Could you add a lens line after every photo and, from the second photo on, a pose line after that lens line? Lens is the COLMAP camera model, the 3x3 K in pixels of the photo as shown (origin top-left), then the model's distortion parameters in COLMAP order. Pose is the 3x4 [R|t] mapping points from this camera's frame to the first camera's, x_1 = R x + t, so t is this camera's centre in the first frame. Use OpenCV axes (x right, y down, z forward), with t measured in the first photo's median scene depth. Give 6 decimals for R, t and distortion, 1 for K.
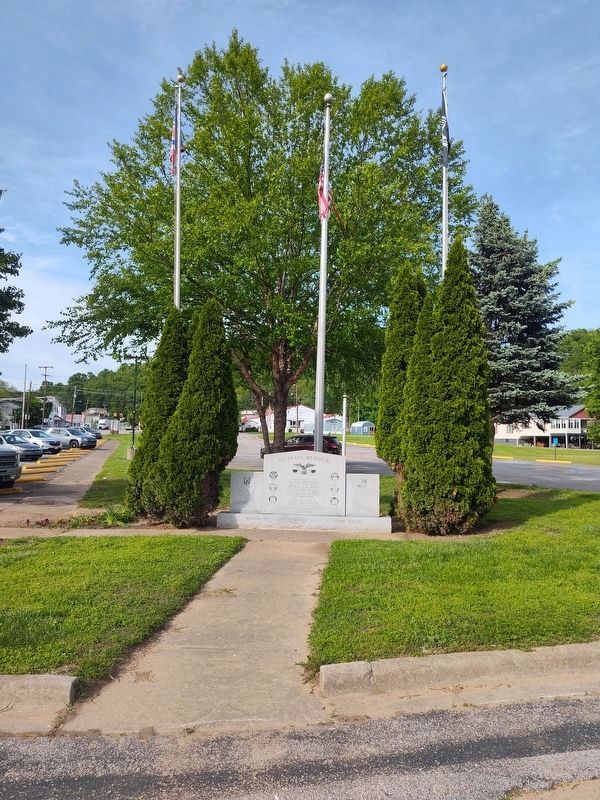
lens RADIAL K [[550.6, 0, 300.0], [0, 550.6, 400.0], [0, 0, 1]] dist [0.064055, -0.084994]
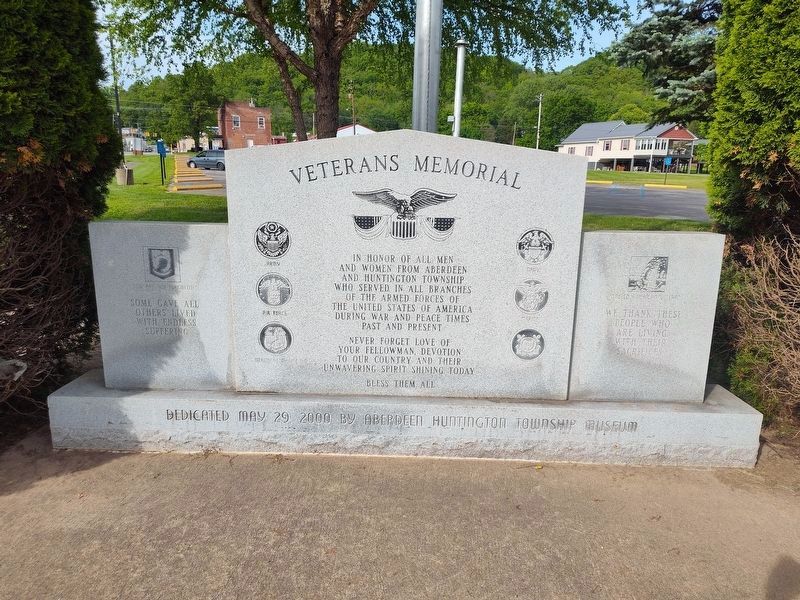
lens RADIAL K [[550.6, 0, 402.5], [0, 550.6, 294.6], [0, 0, 1]] dist [0.064055, -0.084994]
pose [[0.996859, -0.016692, 0.077419, -0.002950], [-0.006983, 0.955208, 0.295853, 0.022319], [-0.078890, -0.295464, 0.952091, 0.193098]]
